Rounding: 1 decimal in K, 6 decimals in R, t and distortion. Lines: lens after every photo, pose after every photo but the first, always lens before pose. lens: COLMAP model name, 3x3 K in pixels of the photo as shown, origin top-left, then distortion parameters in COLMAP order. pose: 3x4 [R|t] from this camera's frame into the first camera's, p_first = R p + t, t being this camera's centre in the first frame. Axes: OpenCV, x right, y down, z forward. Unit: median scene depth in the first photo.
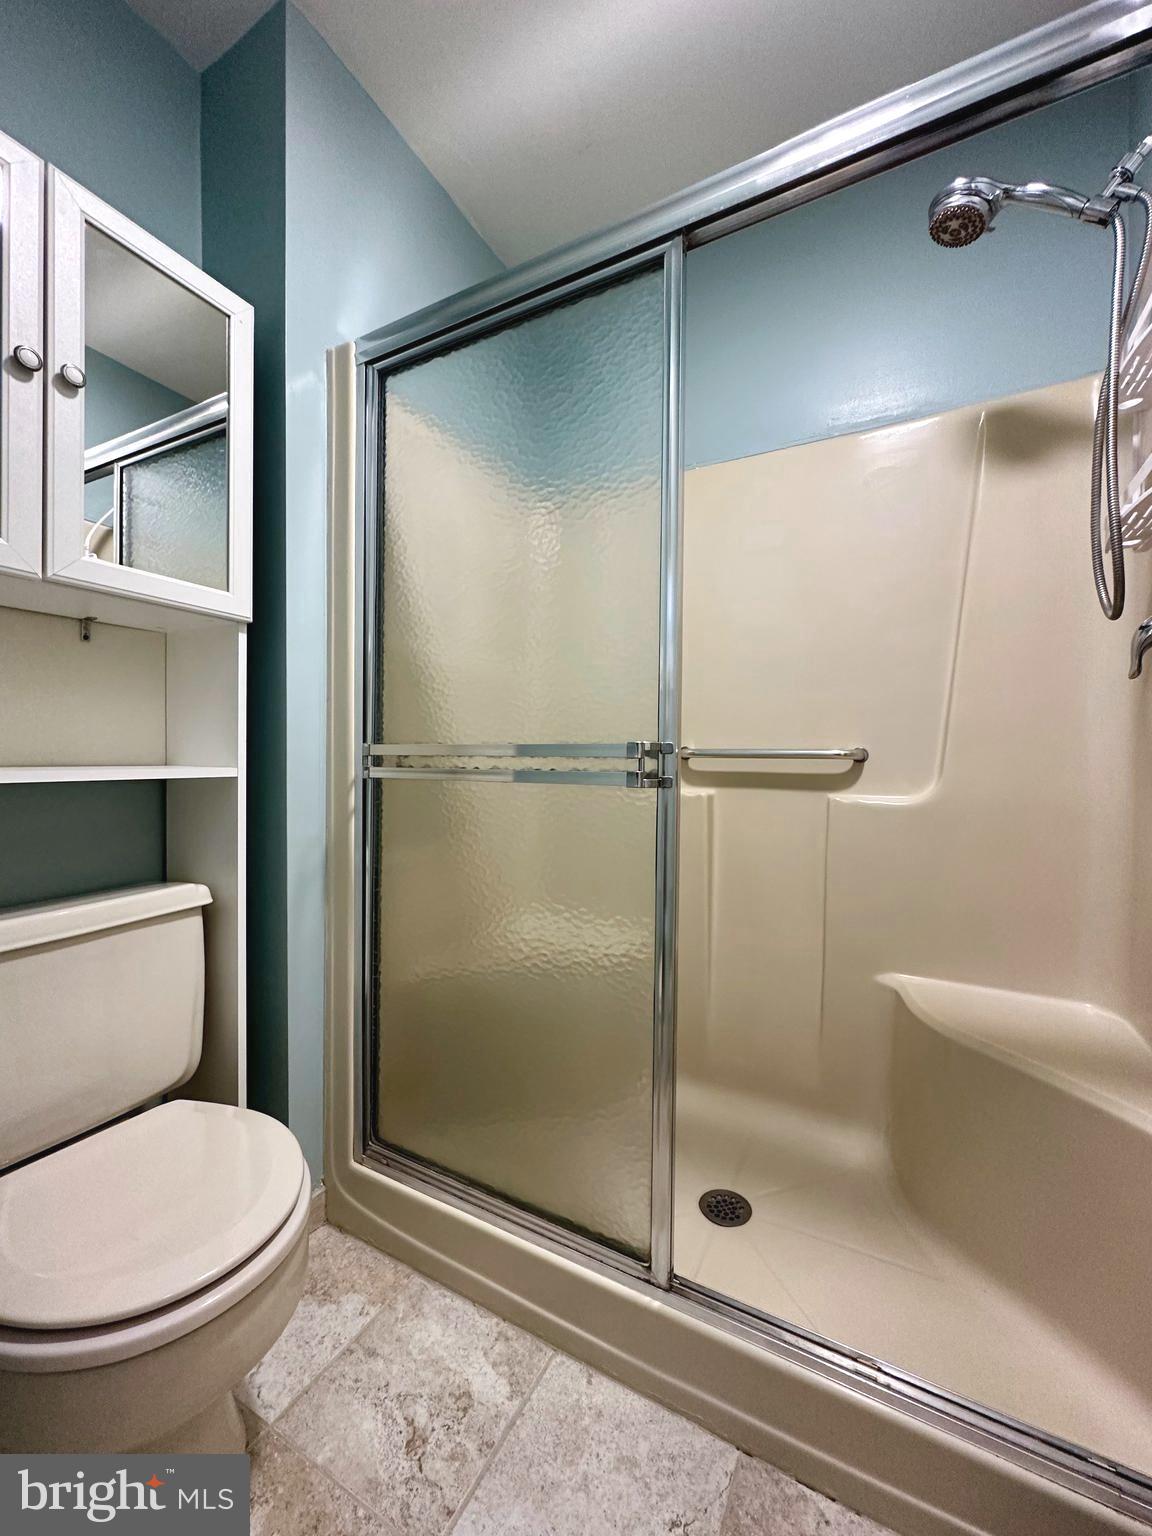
lens RADIAL K [[611.8, 0, 576.1], [0, 611.8, 763.6], [0, 0, 1]] dist [-0.002831, 0.000254]
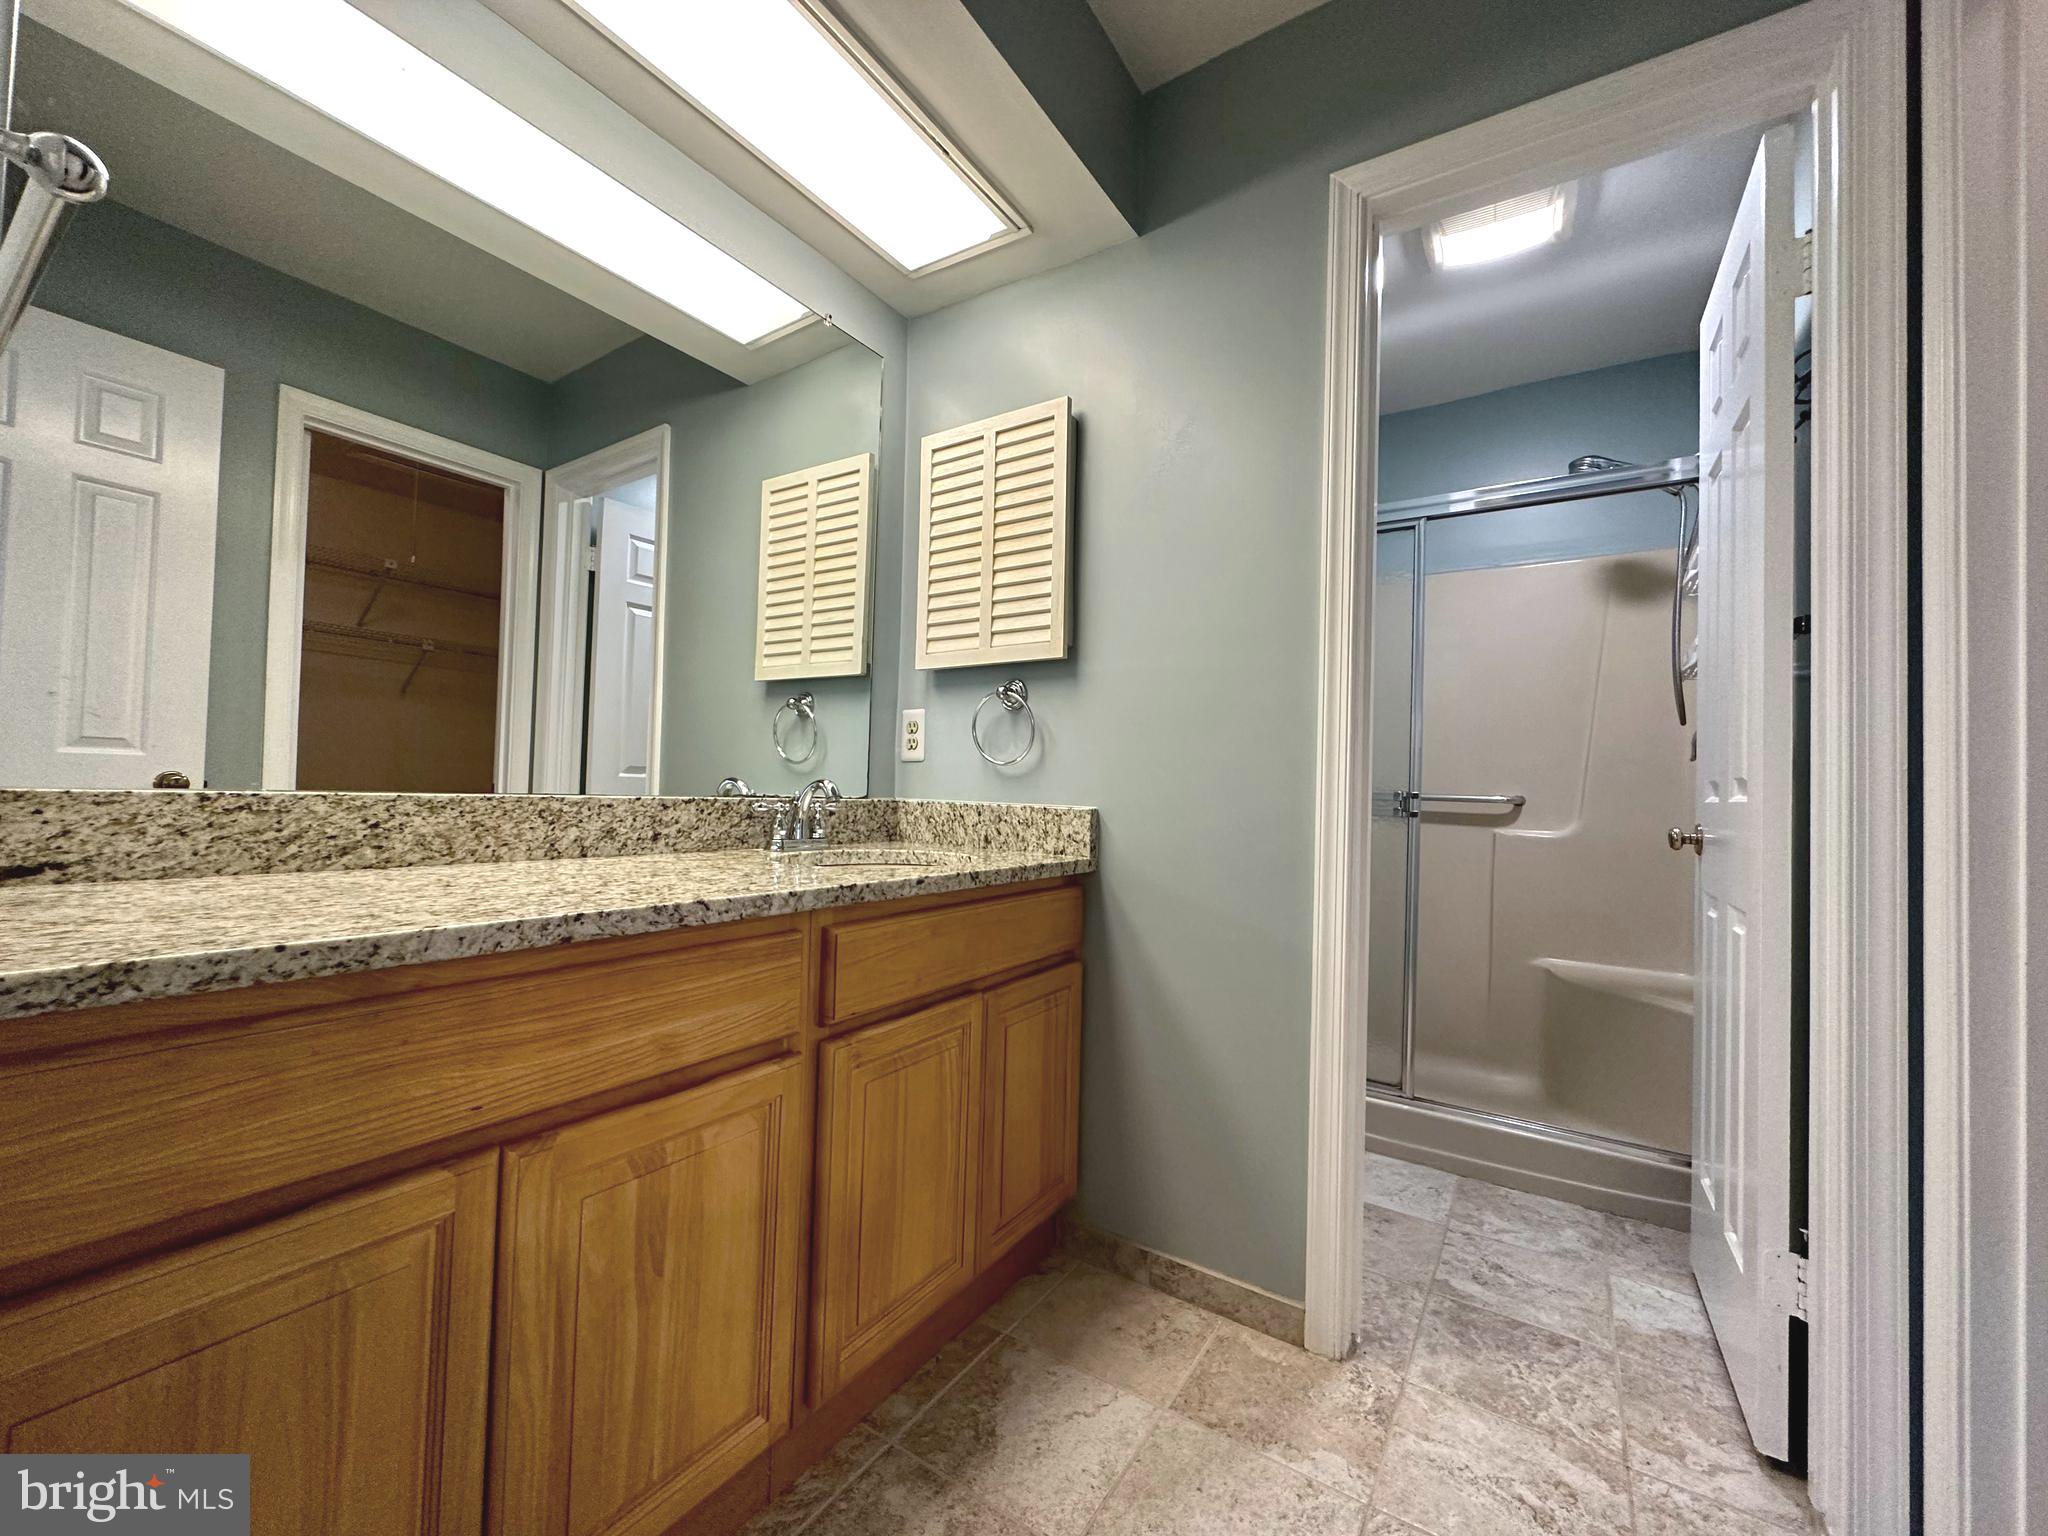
lens RADIAL K [[815.7, 0, 1019.6], [0, 815.7, 769.5], [0, 0, 1]] dist [-0.002831, 0.000254]
pose [[0.995683, 0.020366, -0.090558, -0.515229], [-0.023292, 0.999236, -0.031379, -0.000476], [0.089850, 0.033353, 0.995397, -0.973385]]
